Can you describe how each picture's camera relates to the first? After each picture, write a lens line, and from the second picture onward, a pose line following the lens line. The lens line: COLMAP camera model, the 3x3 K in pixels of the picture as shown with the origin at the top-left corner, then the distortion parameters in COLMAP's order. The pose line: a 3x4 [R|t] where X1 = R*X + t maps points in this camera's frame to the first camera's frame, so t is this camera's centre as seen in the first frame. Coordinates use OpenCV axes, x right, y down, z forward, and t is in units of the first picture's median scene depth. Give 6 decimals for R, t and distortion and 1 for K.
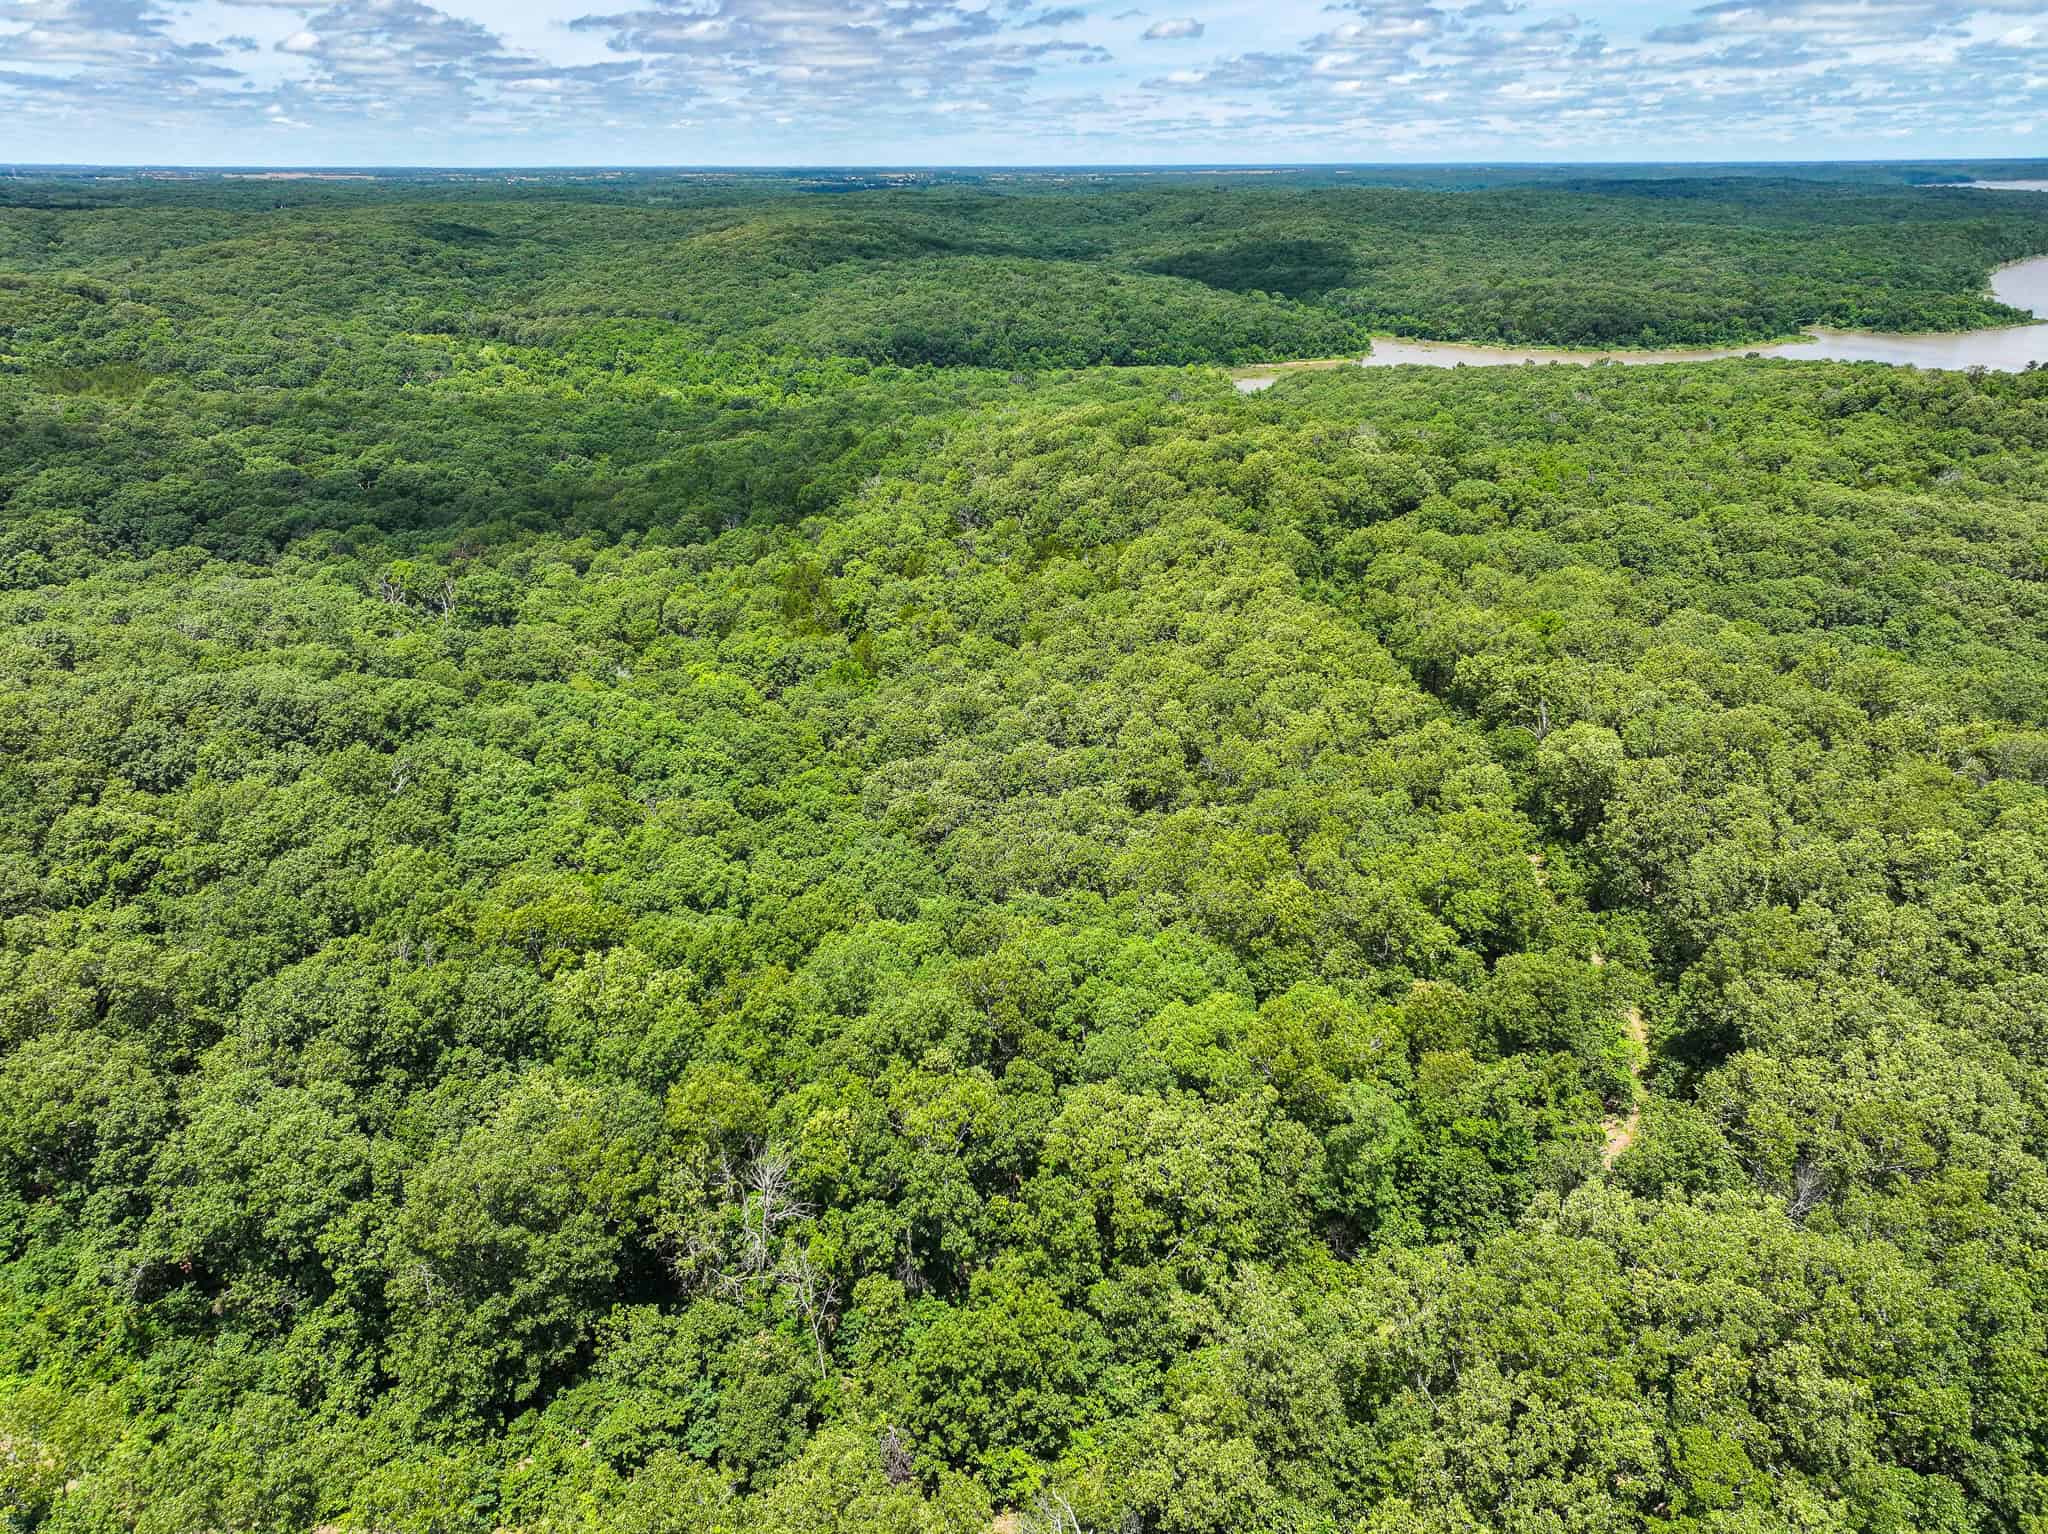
lens RADIAL K [[1445.6, 0, 1024.4], [0, 1445.6, 740.1], [0, 0, 1]] dist [-0.005231, 0.024651]
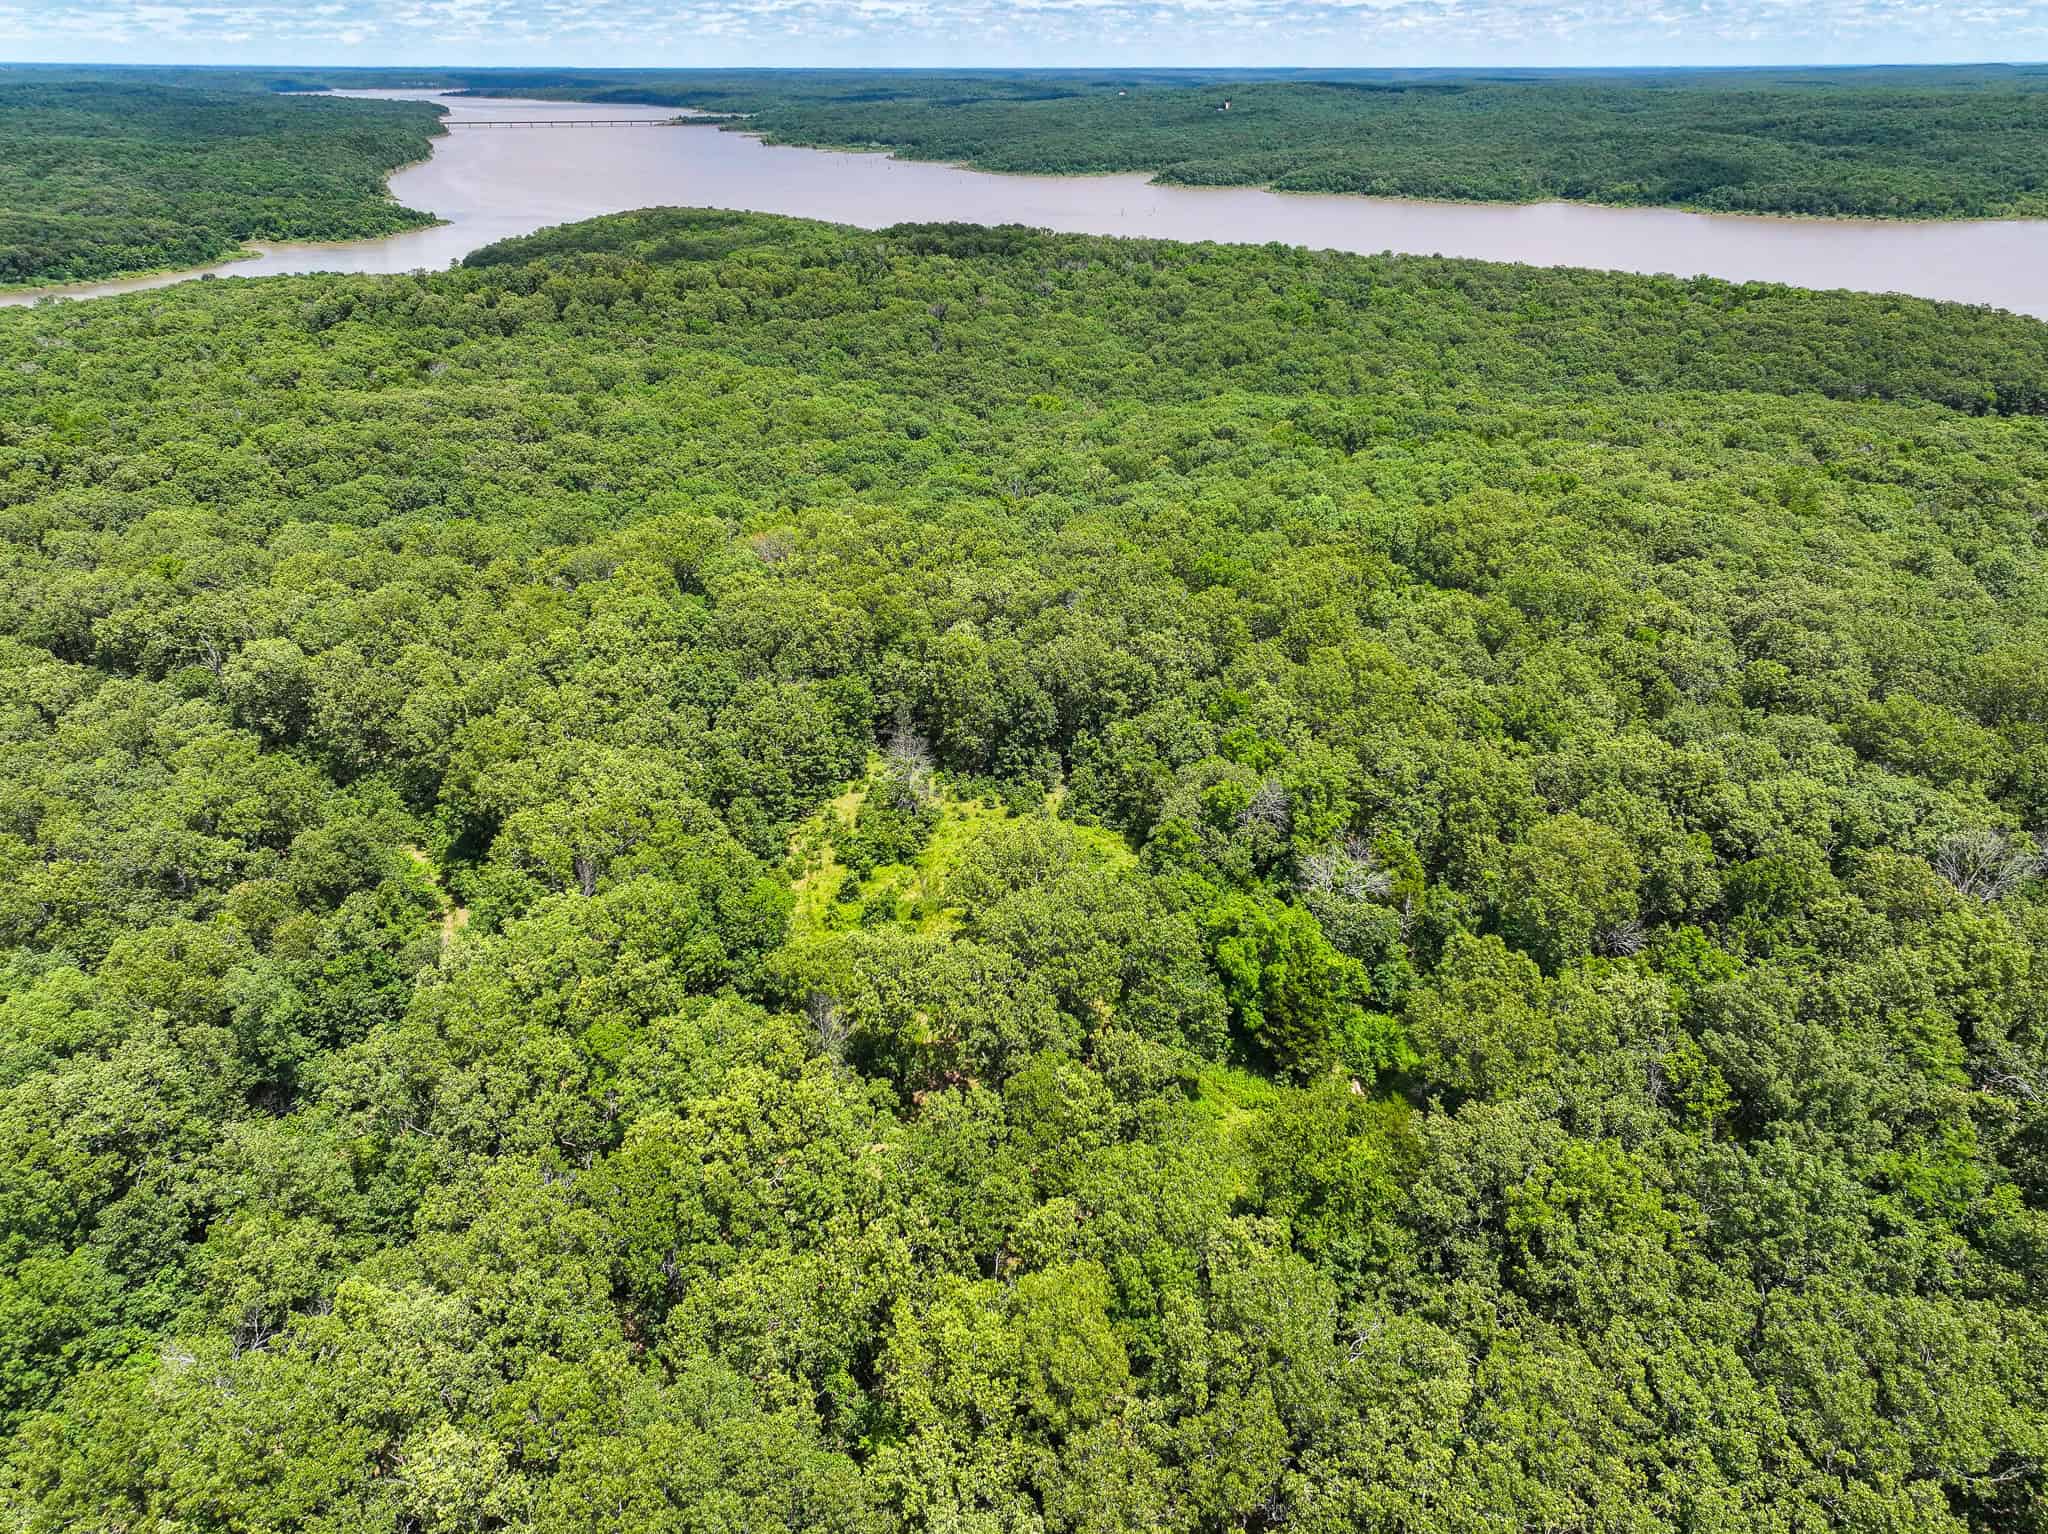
lens RADIAL K [[1432.7, 0, 1038.5], [0, 1432.7, 763.8], [0, 0, 1]] dist [-0.003196, 0.020786]
pose [[0.567312, -0.357018, 0.742088, -0.056400], [0.302819, 0.928440, 0.215173, 0.010461], [-0.765805, 0.102648, 0.634828, -0.064439]]
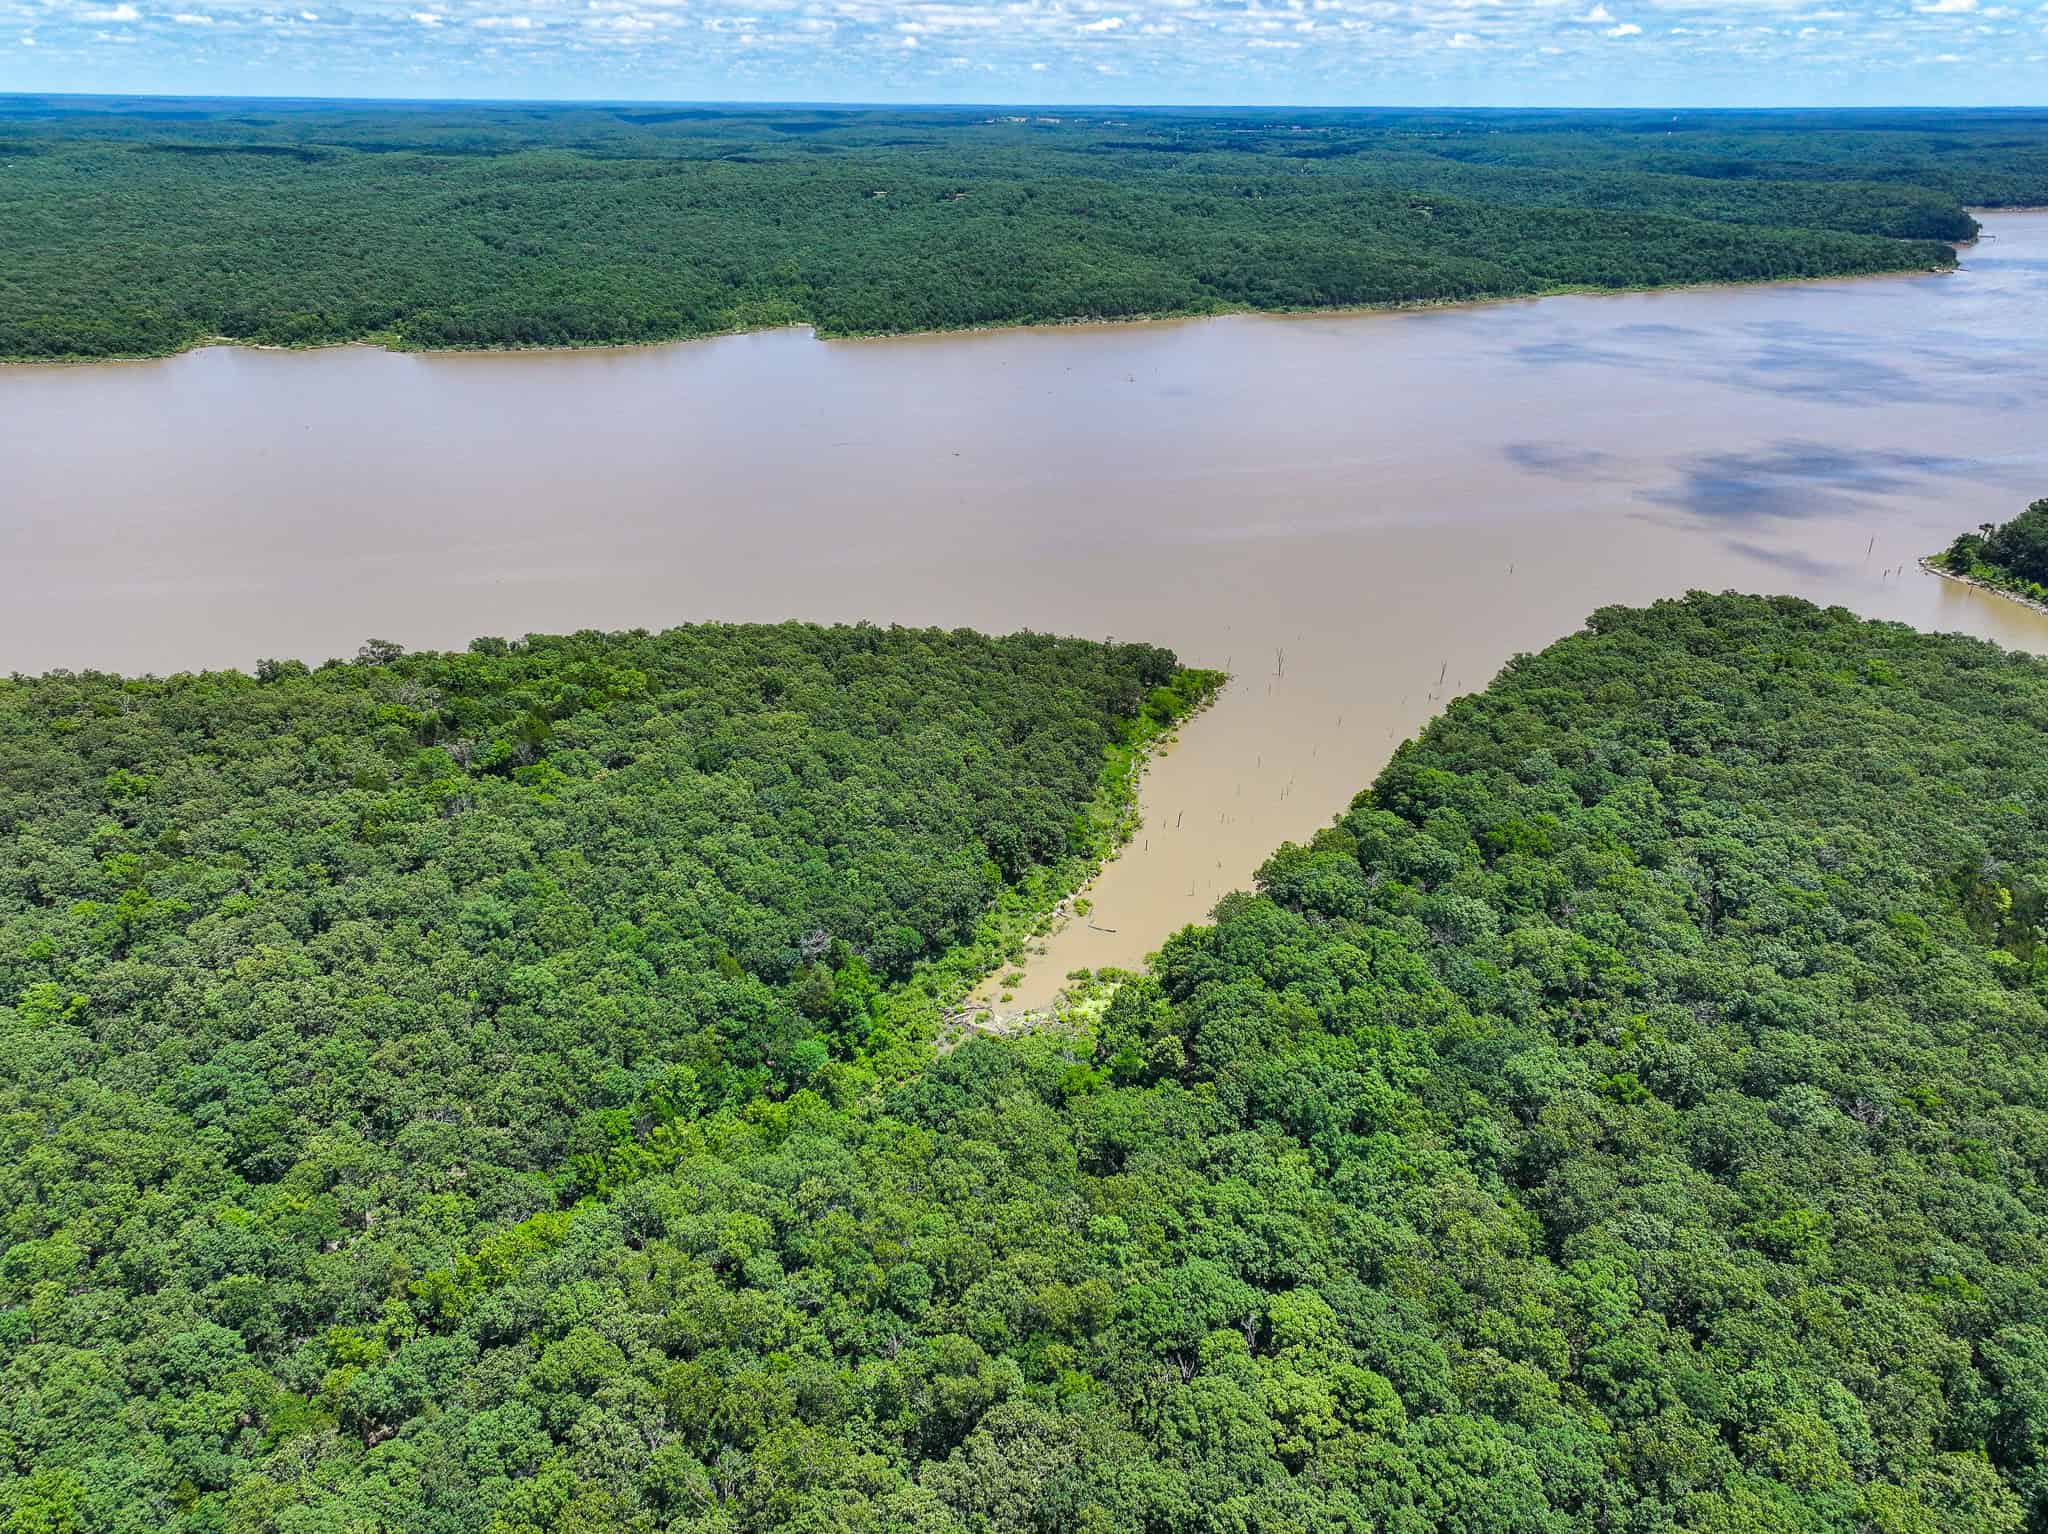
lens RADIAL K [[1443.6, 0, 1031.8], [0, 1443.6, 724.7], [0, 0, 1]] dist [-0.001835, 0.018381]
pose [[-0.197527, -0.388179, 0.900167, 1.031078], [0.357723, 0.826395, 0.434863, -0.208602], [-0.912698, 0.407908, -0.024375, 0.065109]]
